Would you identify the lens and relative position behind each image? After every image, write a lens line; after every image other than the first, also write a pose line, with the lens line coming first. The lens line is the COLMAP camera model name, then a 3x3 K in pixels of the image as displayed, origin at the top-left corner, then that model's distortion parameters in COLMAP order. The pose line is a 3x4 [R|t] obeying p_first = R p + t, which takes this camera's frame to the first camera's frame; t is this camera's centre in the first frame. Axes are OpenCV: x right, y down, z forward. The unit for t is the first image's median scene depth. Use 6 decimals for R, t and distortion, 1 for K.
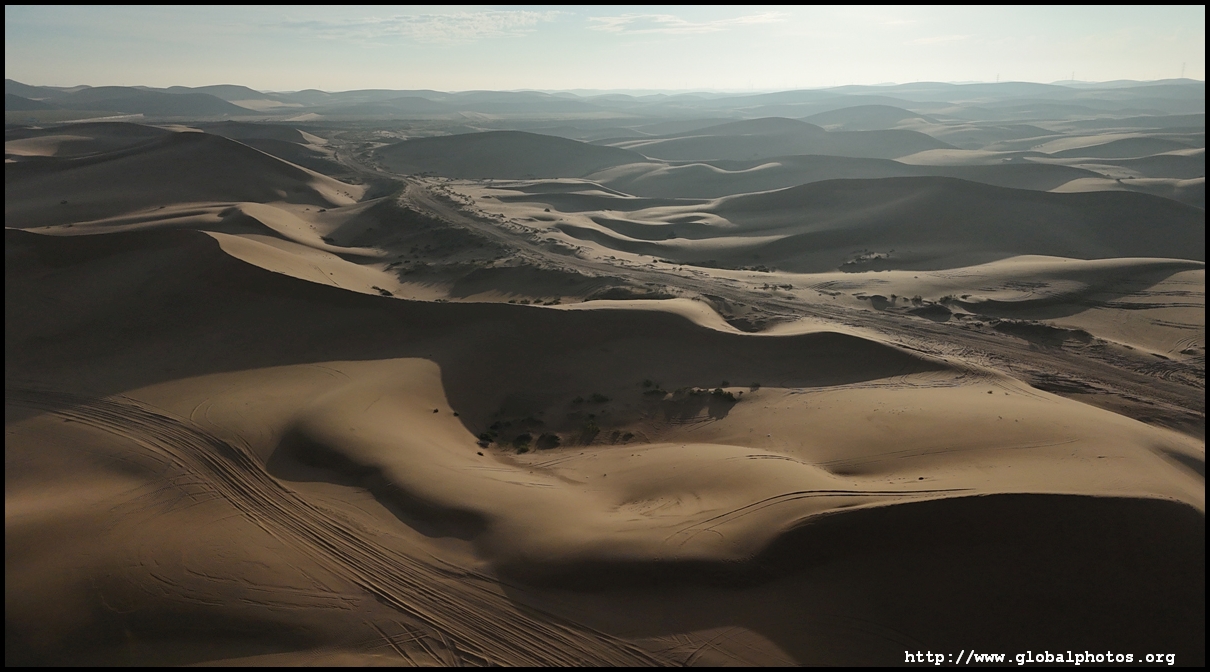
lens RADIAL K [[894.8, 0, 605.0], [0, 894.8, 336.0], [0, 0, 1]] dist [0.095019, -0.097001]
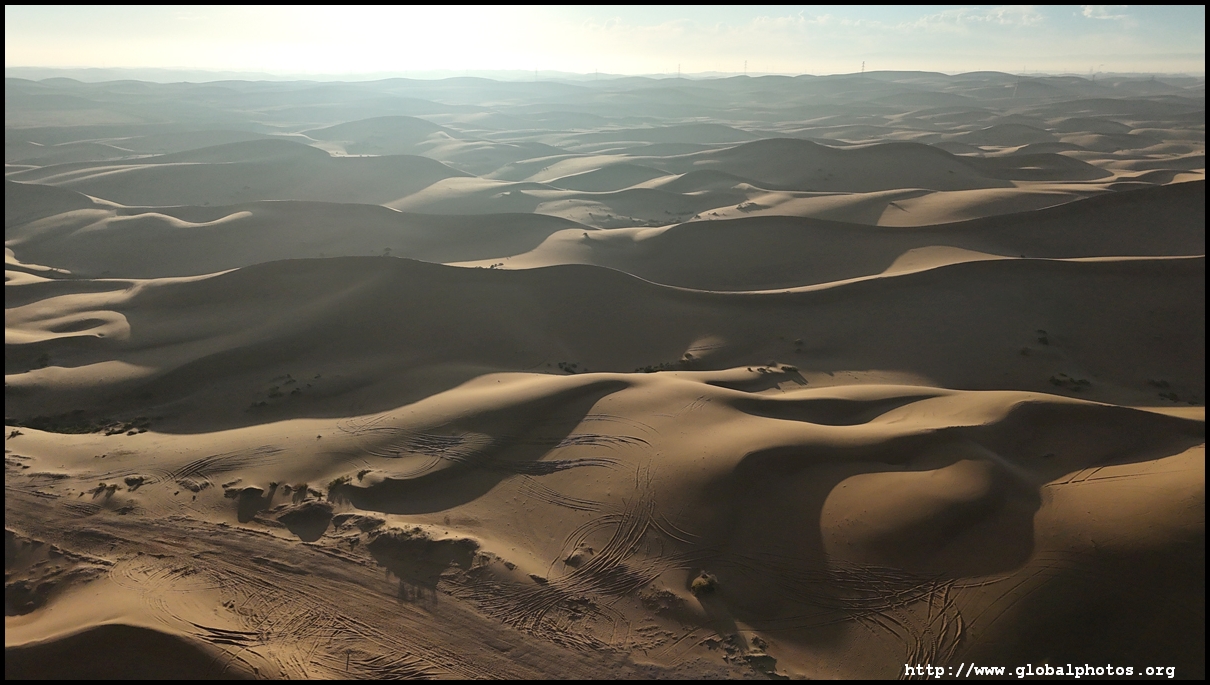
lens RADIAL K [[876.3, 0, 605.0], [0, 876.3, 342.5], [0, 0, 1]] dist [0.112981, -0.135530]
pose [[0.896763, -0.114758, 0.427371, 0.255984], [0.101508, 0.993382, 0.053748, -0.173196], [-0.430711, -0.004817, 0.902477, 0.185250]]
